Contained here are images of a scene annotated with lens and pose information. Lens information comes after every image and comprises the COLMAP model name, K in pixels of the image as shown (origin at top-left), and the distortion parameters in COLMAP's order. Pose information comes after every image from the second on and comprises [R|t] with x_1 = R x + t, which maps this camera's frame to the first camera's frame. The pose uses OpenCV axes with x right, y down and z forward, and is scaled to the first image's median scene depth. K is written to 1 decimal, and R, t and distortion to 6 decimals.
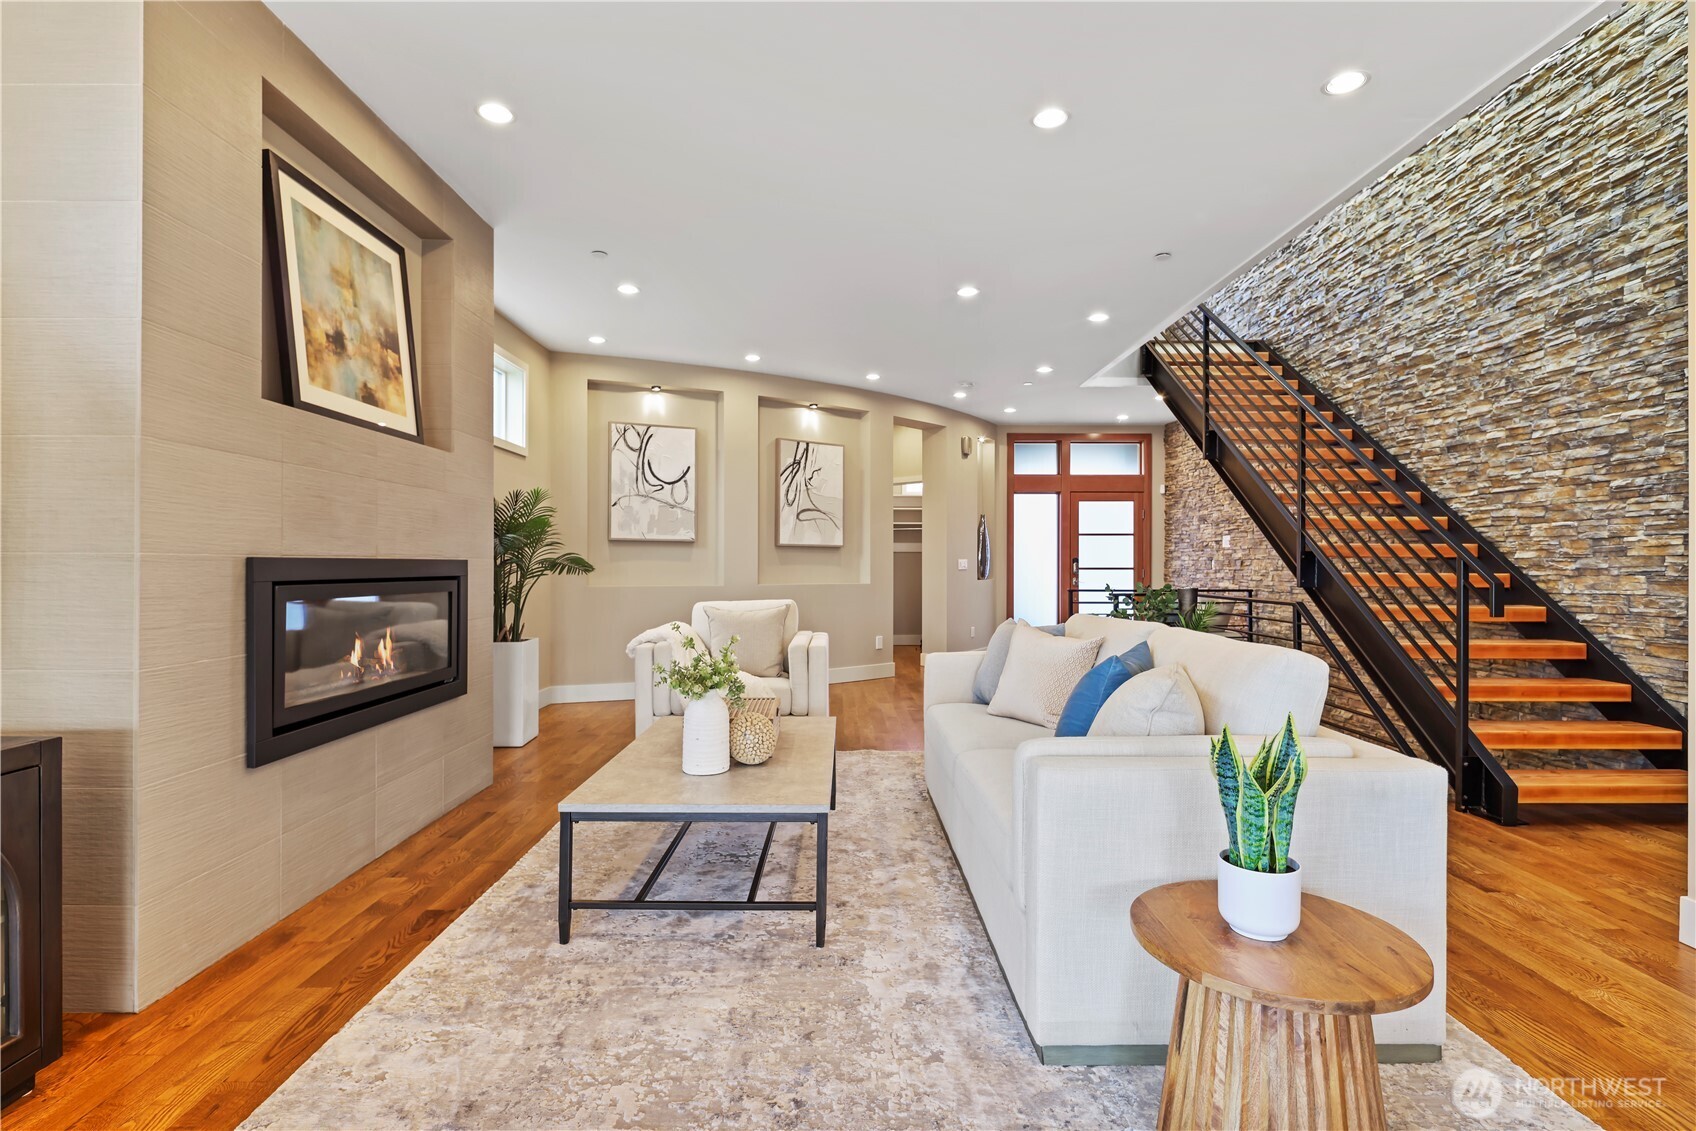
lens RADIAL K [[840.5, 0, 854.9], [0, 840.5, 564.9], [0, 0, 1]] dist [0.006592, -0.004896]
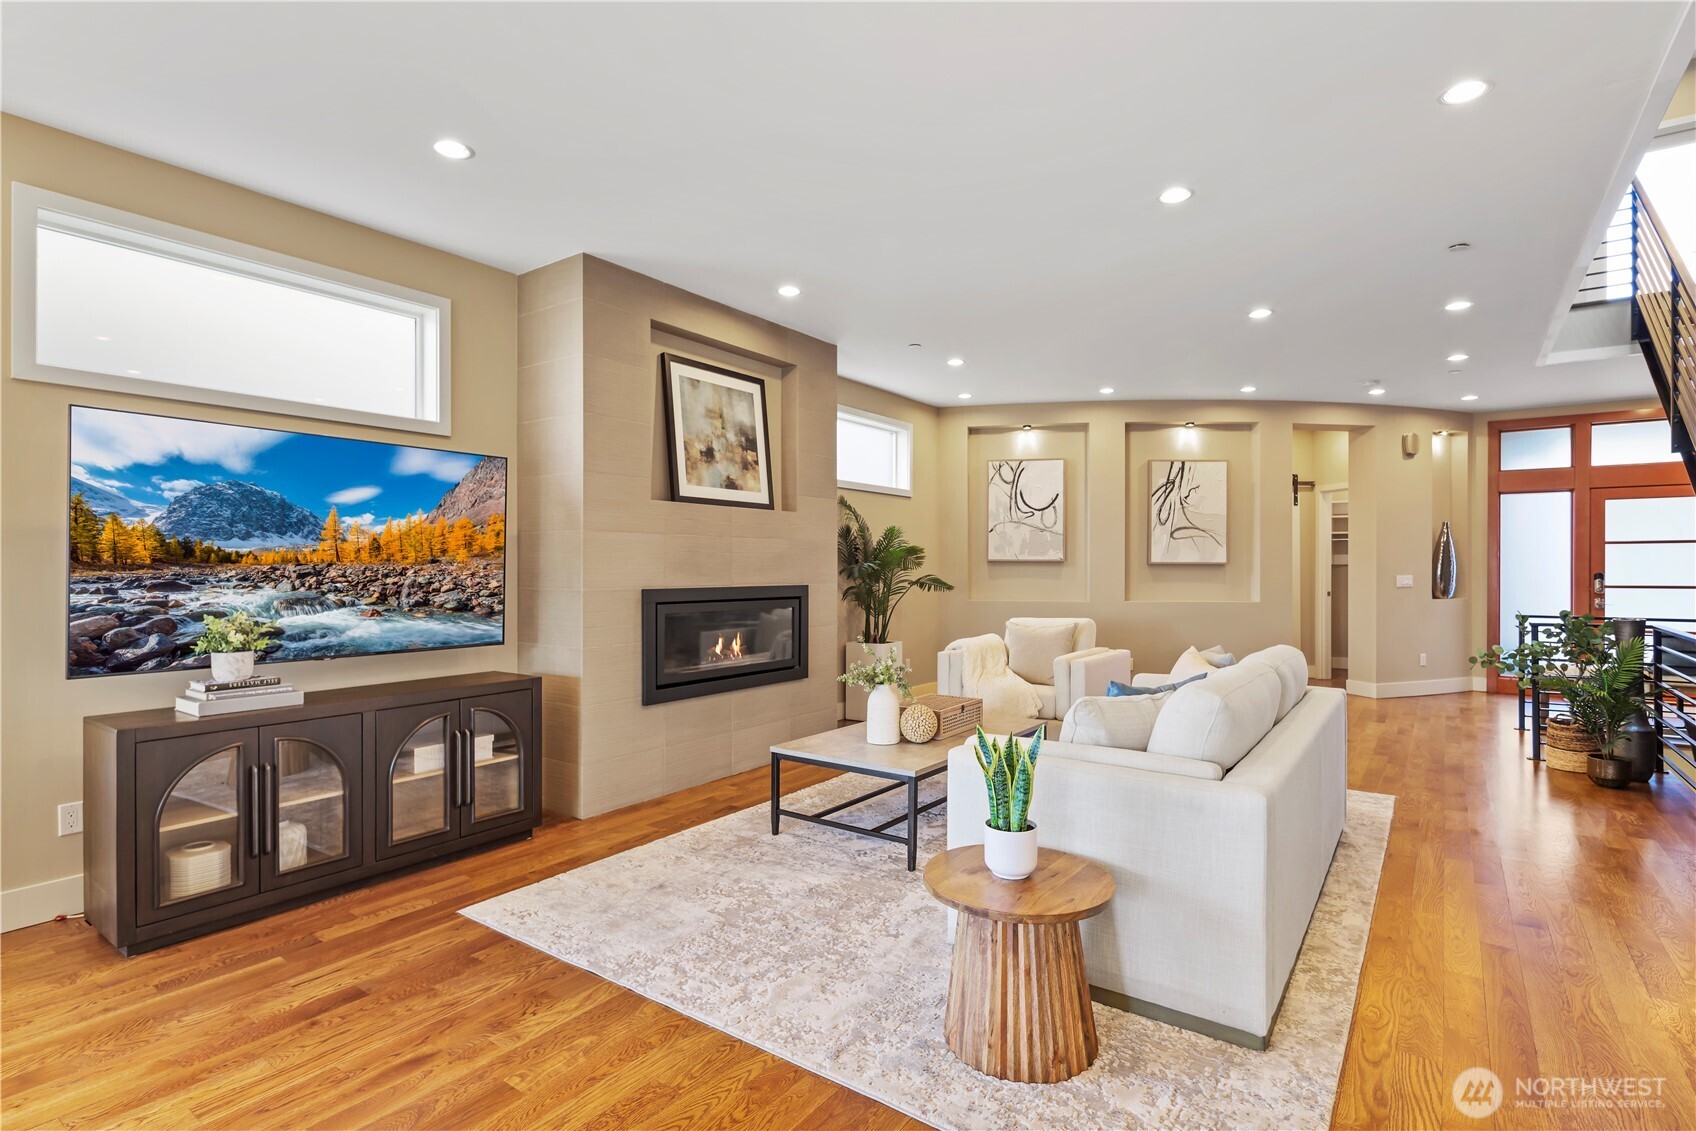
lens RADIAL K [[840.5, 0, 836.8], [0, 840.5, 576.2], [0, 0, 1]] dist [0.006592, -0.004896]
pose [[0.803072, 0.004222, -0.595867, 0.452878], [0.000707, 0.999967, 0.008039, -0.033670], [0.595881, -0.006877, 0.803043, -0.132058]]
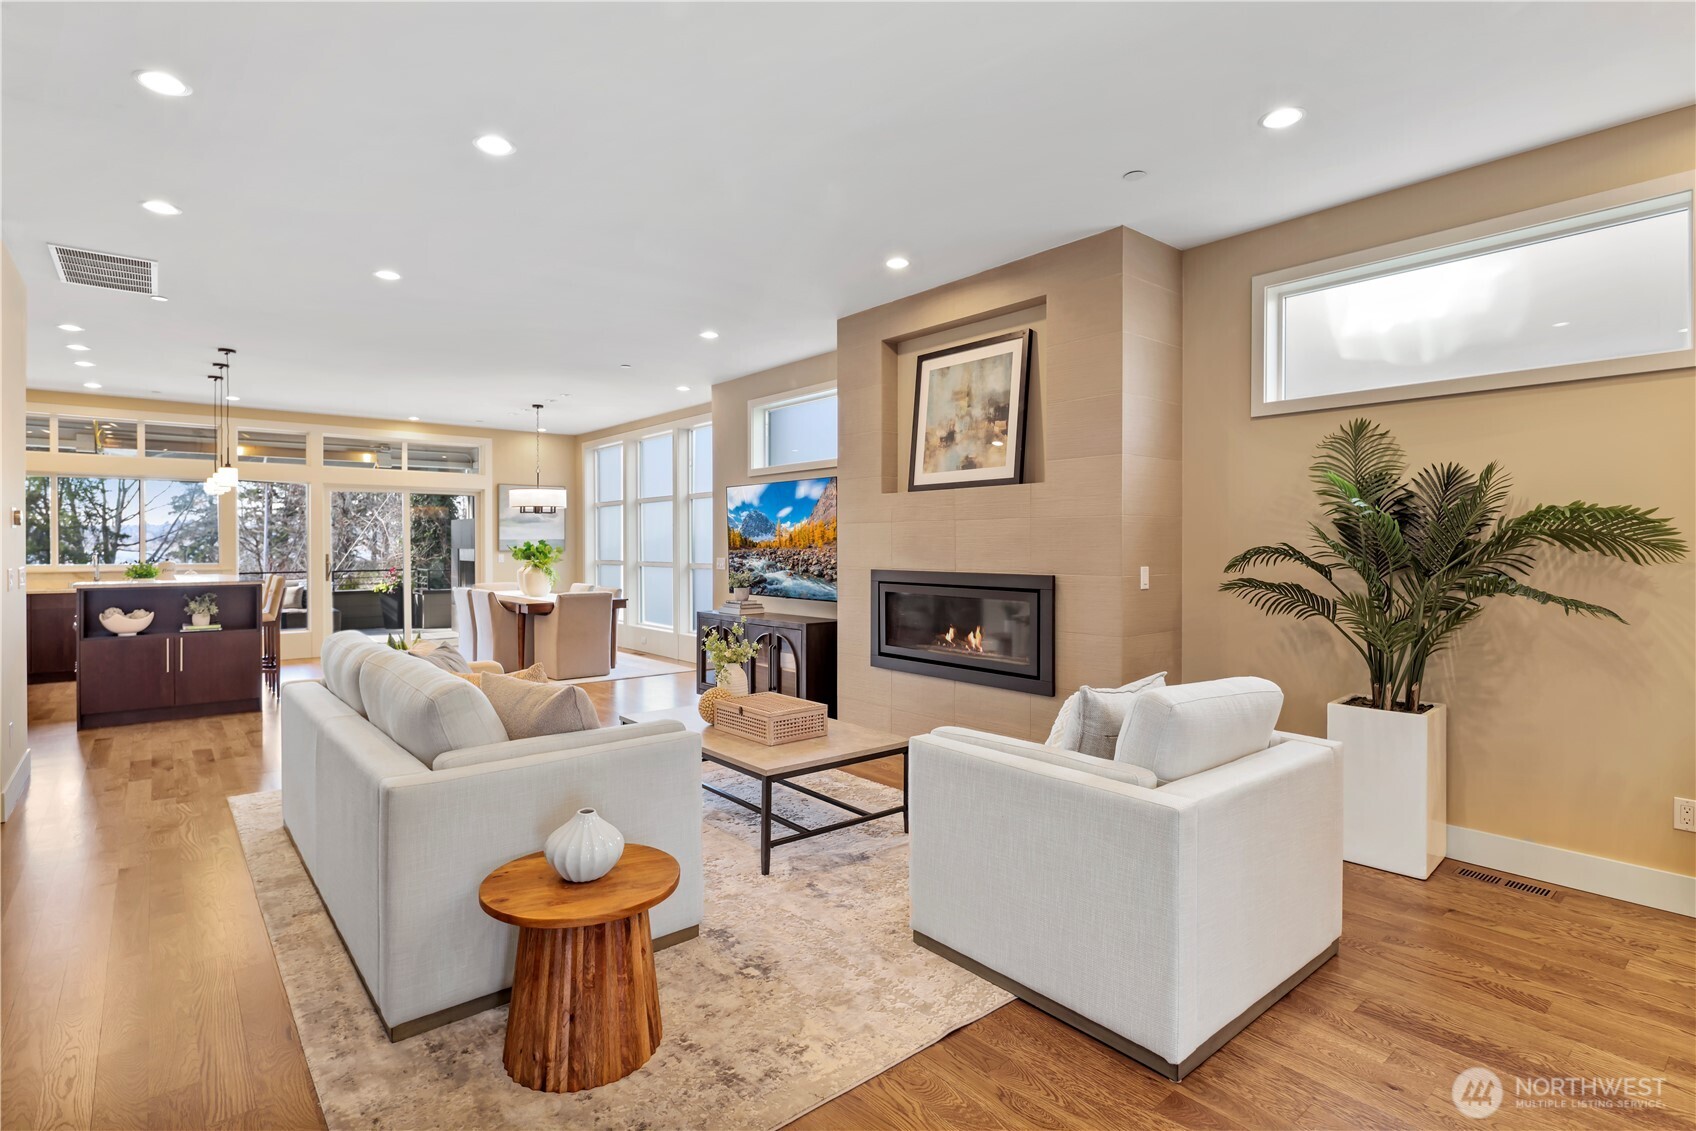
lens RADIAL K [[840.5, 0, 860.8], [0, 840.5, 557.1], [0, 0, 1]] dist [0.006592, -0.004896]
pose [[-0.795740, 0.001725, -0.605636, 0.411072], [-0.008316, 0.999871, 0.013775, -0.046212], [0.605582, 0.015998, -0.795622, 1.781371]]
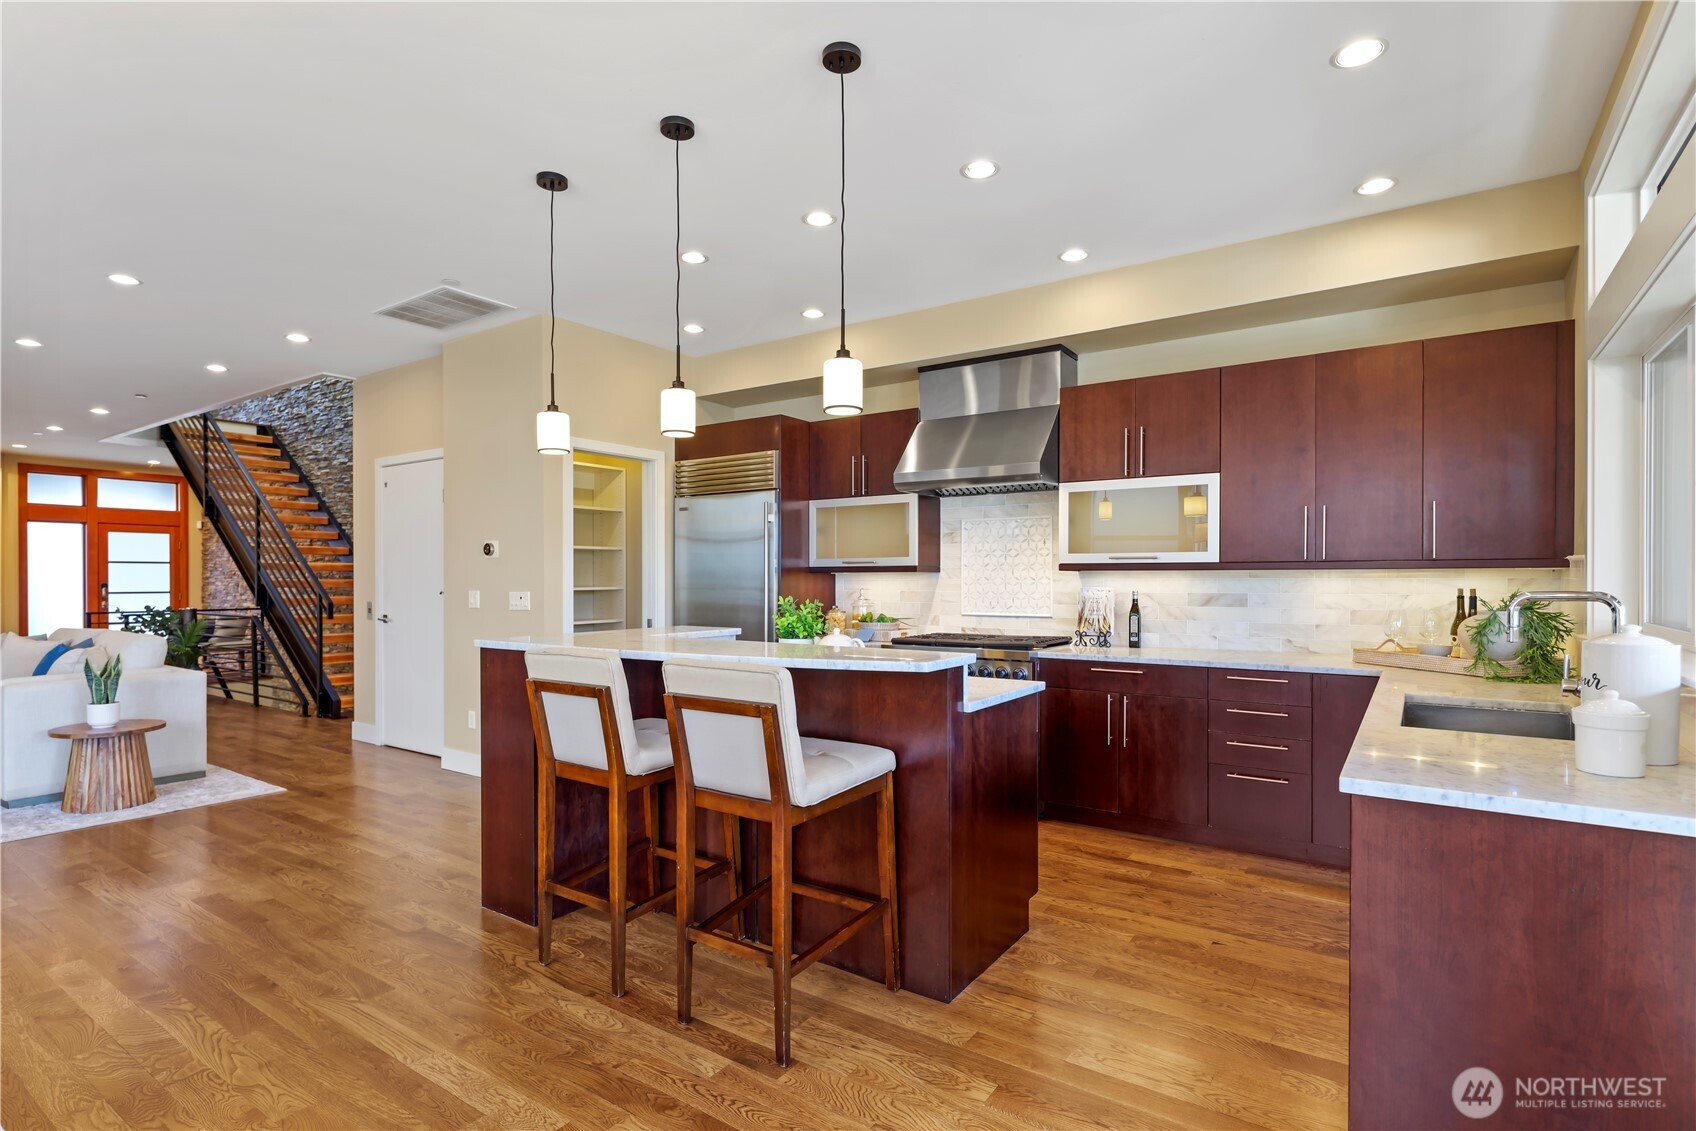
lens RADIAL K [[840.5, 0, 842.7], [0, 840.5, 579.4], [0, 0, 1]] dist [0.006592, -0.004896]
pose [[0.589935, -0.002571, 0.807447, -0.156807], [0.003164, 0.999995, 0.000872, -0.032023], [-0.807444, 0.002040, 0.589940, -1.189798]]
